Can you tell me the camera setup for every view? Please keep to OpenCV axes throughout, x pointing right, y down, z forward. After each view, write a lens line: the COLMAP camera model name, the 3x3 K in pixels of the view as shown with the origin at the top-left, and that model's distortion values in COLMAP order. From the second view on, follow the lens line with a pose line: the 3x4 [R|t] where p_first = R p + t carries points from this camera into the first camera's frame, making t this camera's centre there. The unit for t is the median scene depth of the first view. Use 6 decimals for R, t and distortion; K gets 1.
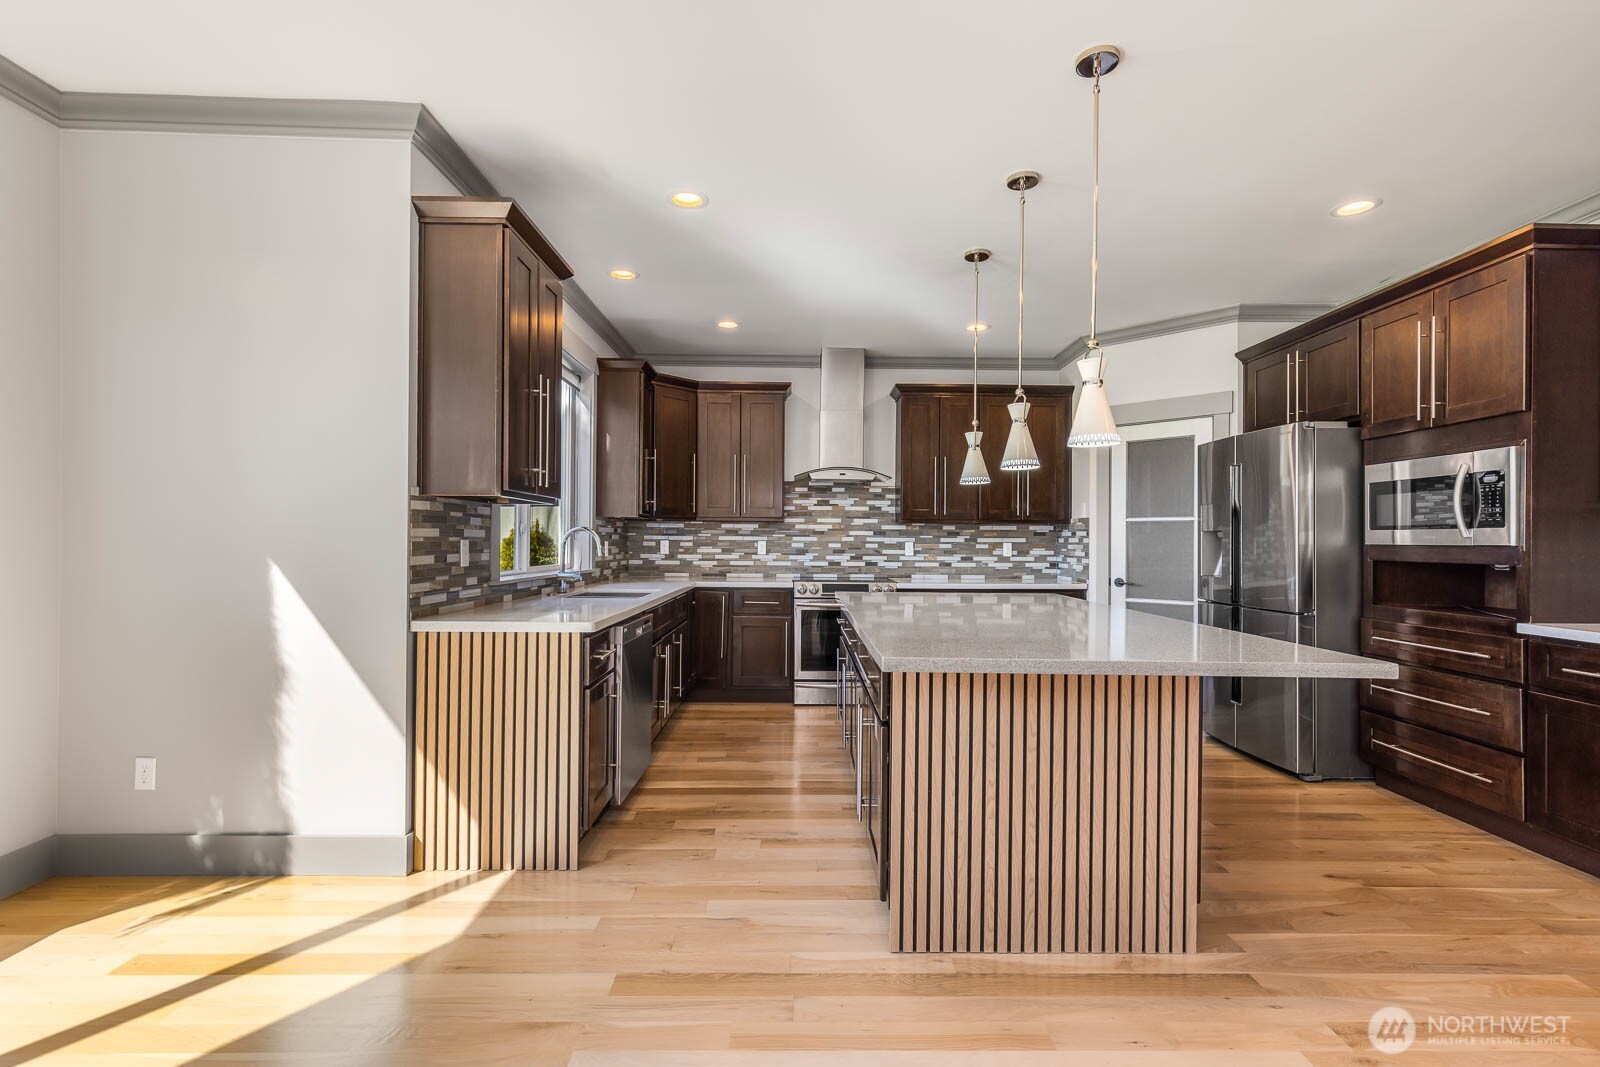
lens RADIAL K [[725.6, 0, 804.5], [0, 725.6, 541.9], [0, 0, 1]] dist [0.005665, 0.001332]
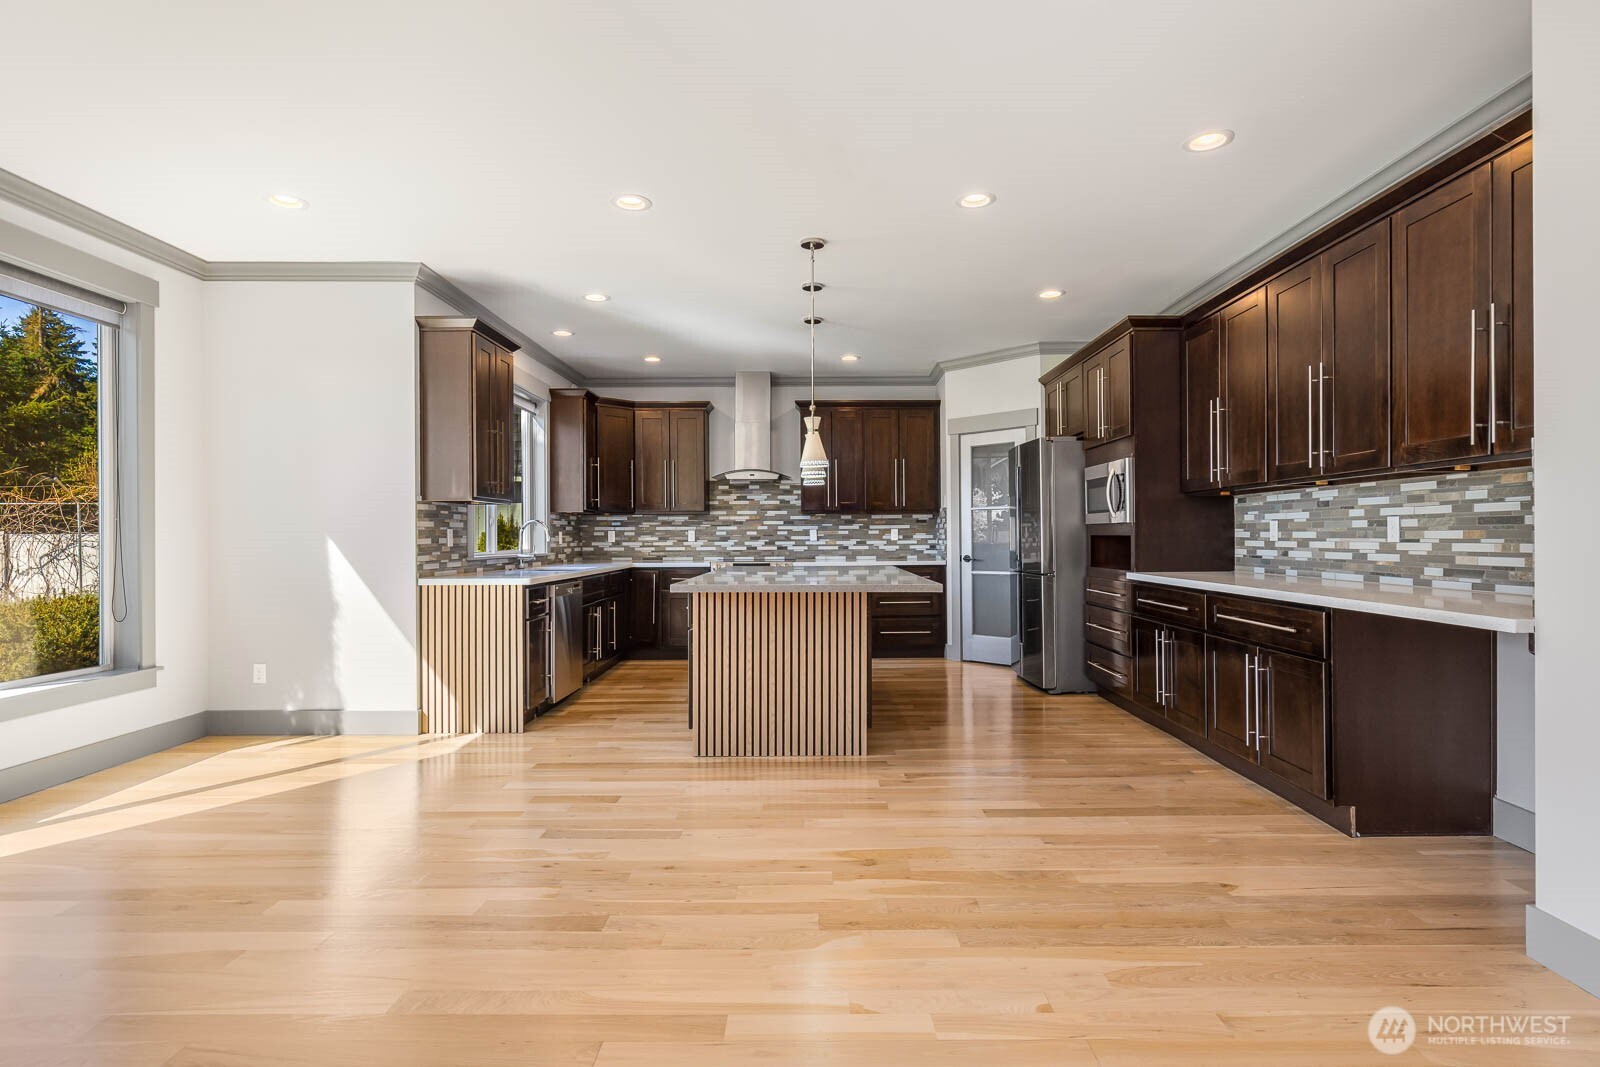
lens RADIAL K [[803.6, 0, 802.8], [0, 803.6, 536.8], [0, 0, 1]] dist [0.012229, 0.000162]
pose [[0.999676, -0.014194, -0.021106, 0.199792], [0.014197, 0.999899, 0.000006, 0.015560], [0.021104, -0.000306, 0.999777, -0.437944]]
